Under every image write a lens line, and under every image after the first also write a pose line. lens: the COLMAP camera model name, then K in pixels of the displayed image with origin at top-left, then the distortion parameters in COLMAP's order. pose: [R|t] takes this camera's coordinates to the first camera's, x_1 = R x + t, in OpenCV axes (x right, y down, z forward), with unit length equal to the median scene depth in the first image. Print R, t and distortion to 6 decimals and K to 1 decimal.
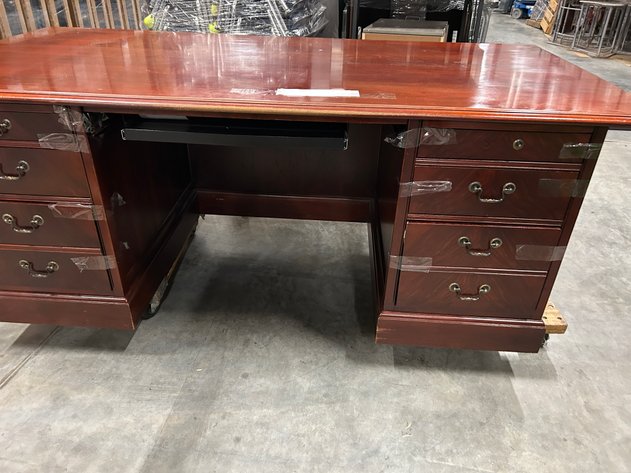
lens RADIAL K [[485.3, 0, 318.4], [0, 485.3, 238.2], [0, 0, 1]] dist [0.014086, -0.021151]
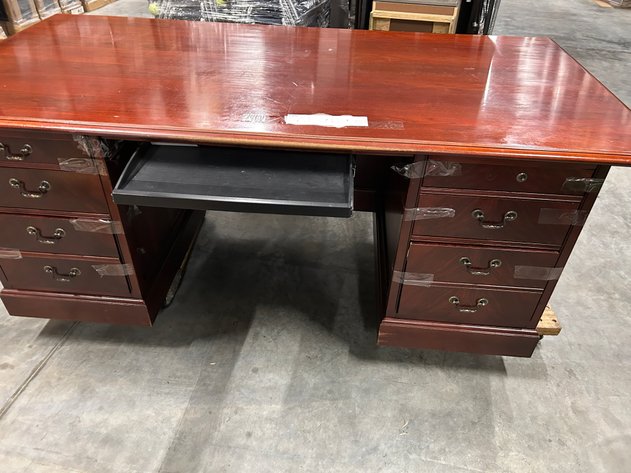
lens RADIAL K [[485.3, 0, 312.3], [0, 485.3, 233.4], [0, 0, 1]] dist [0.014086, -0.021151]
pose [[0.999668, 0.014802, -0.021078, -0.006506], [-0.012370, 0.993726, 0.111156, -0.153368], [0.022591, -0.110858, 0.993579, -0.036604]]
